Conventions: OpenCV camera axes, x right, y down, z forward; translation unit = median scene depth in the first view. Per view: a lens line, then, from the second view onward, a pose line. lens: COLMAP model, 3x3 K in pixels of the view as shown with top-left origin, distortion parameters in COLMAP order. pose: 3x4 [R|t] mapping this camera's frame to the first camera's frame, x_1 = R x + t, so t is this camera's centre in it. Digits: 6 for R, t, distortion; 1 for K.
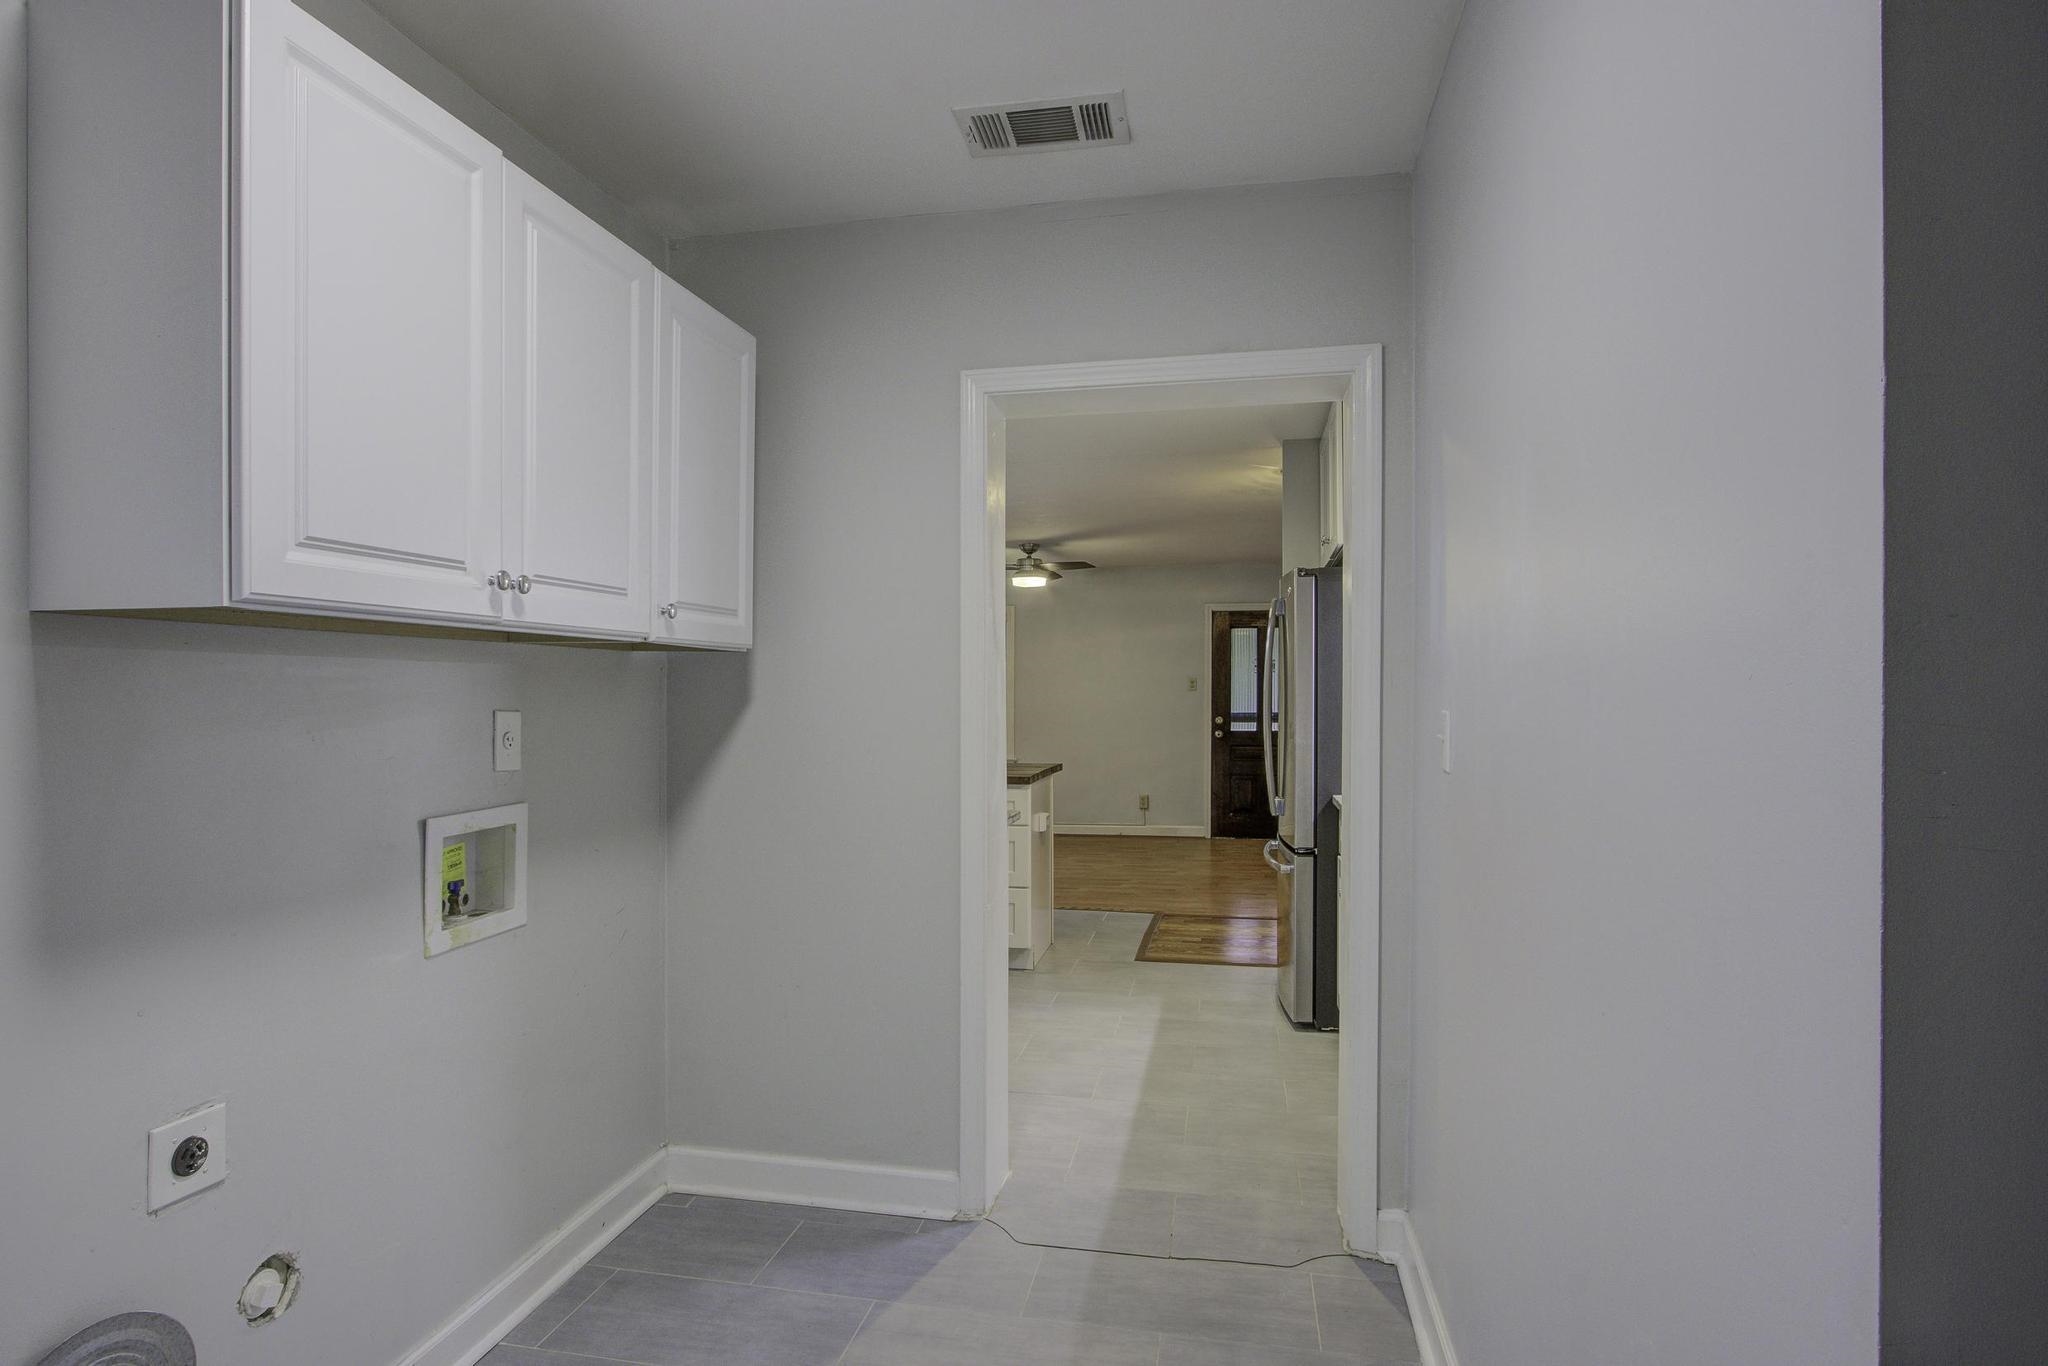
lens RADIAL K [[1085.2, 0, 1035.2], [0, 1085.2, 700.3], [0, 0, 1]] dist [-0.023180, 0.000644]
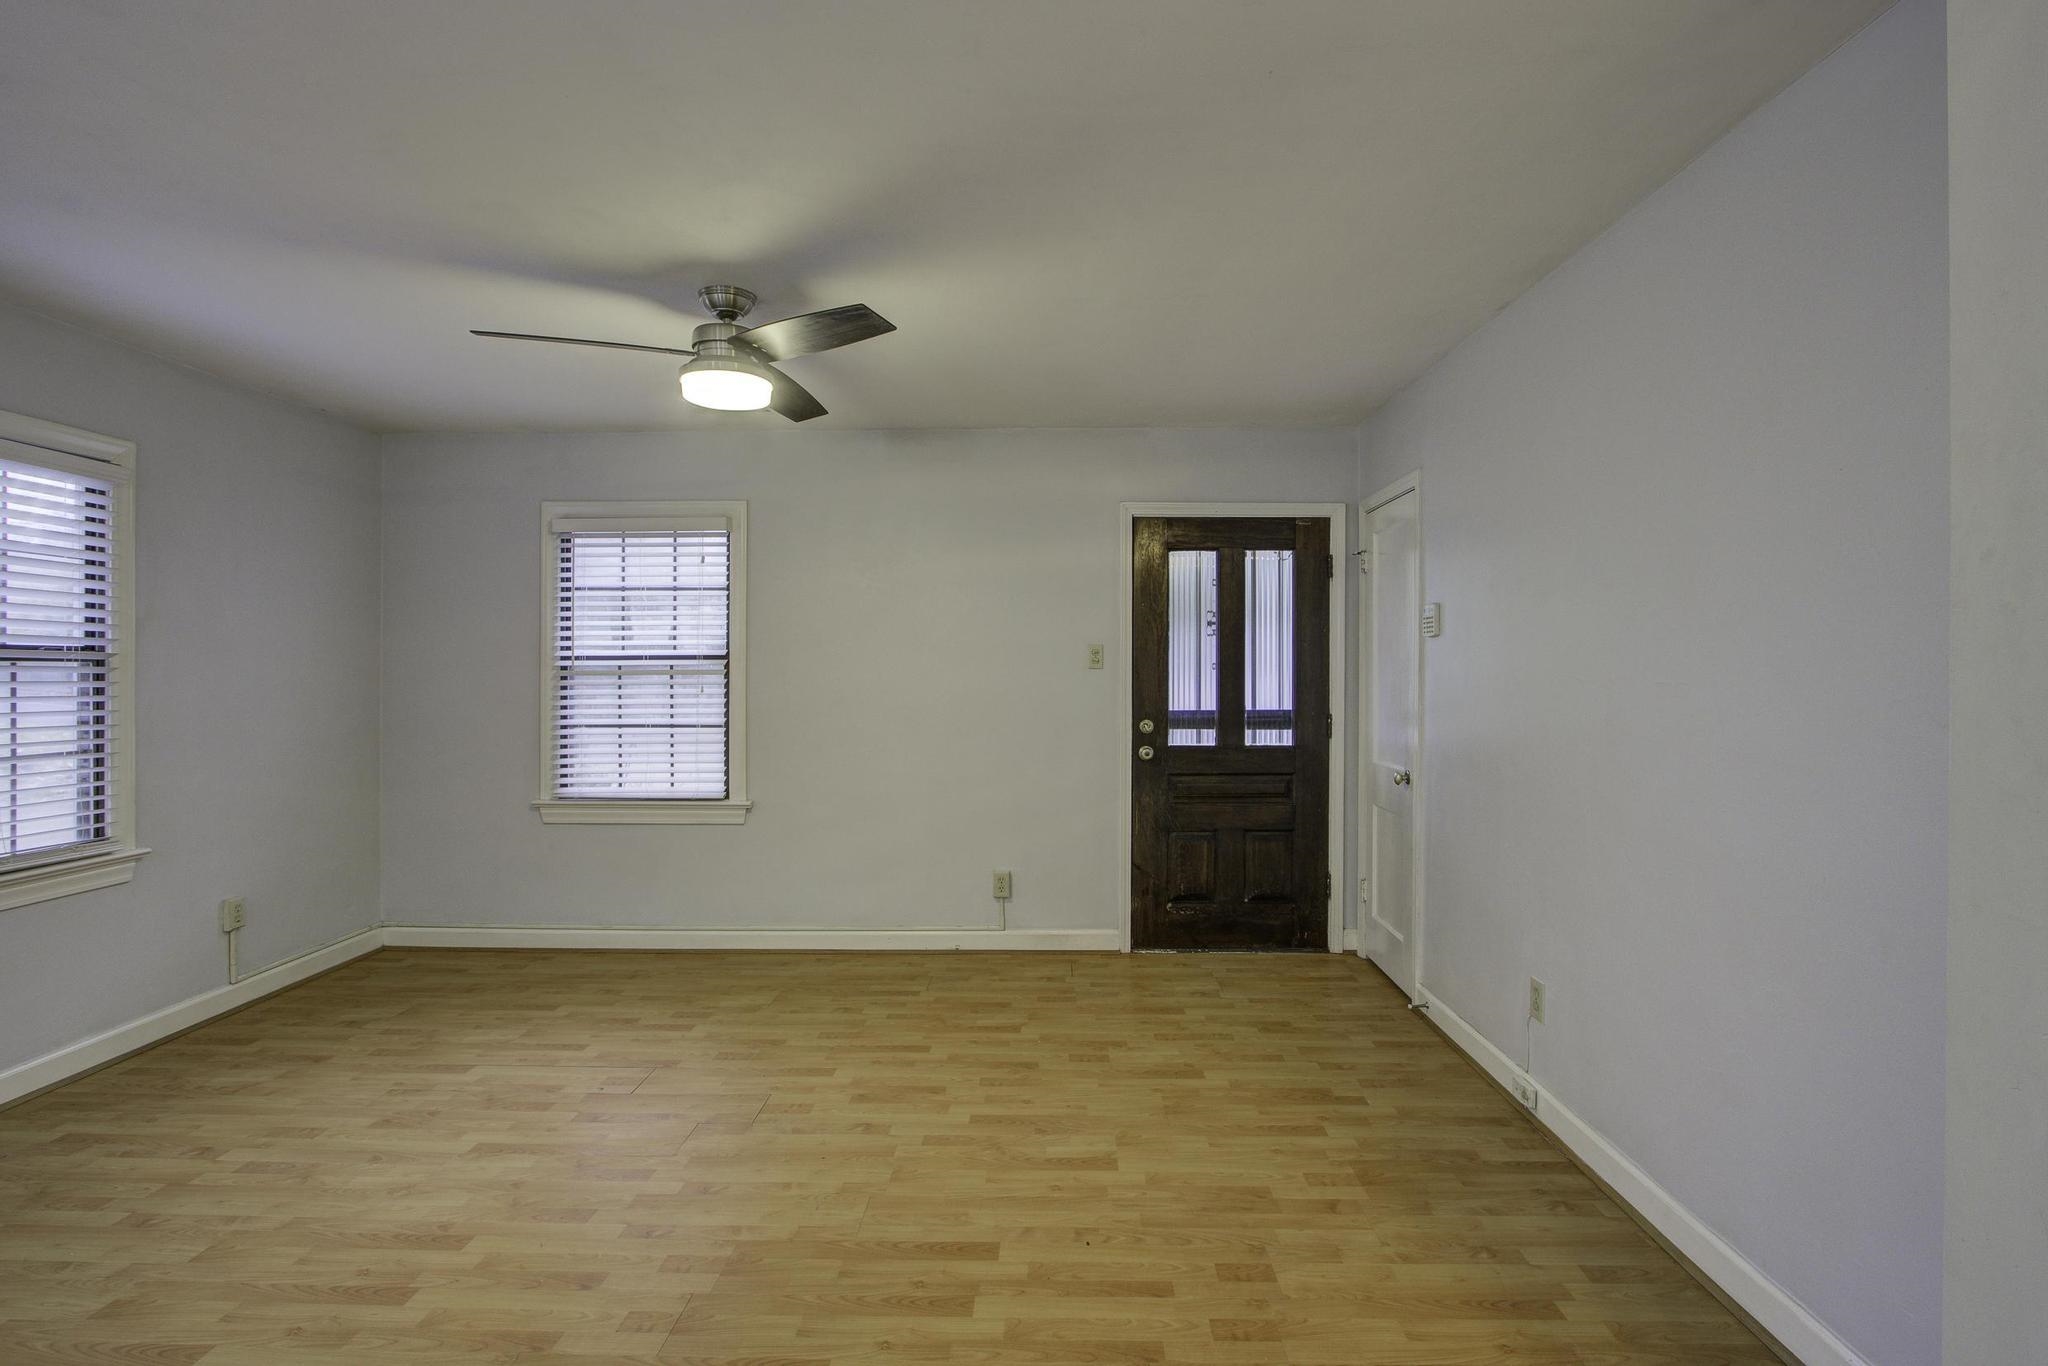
lens RADIAL K [[941.7, 0, 1028.3], [0, 941.7, 672.8], [0, 0, 1]] dist [-0.021925, 0.004240]
pose [[0.986781, 0.000444, 0.162058, 0.039947], [-0.000841, 0.999997, 0.002381, -0.008365], [-0.162056, -0.002486, 0.986778, 0.562119]]
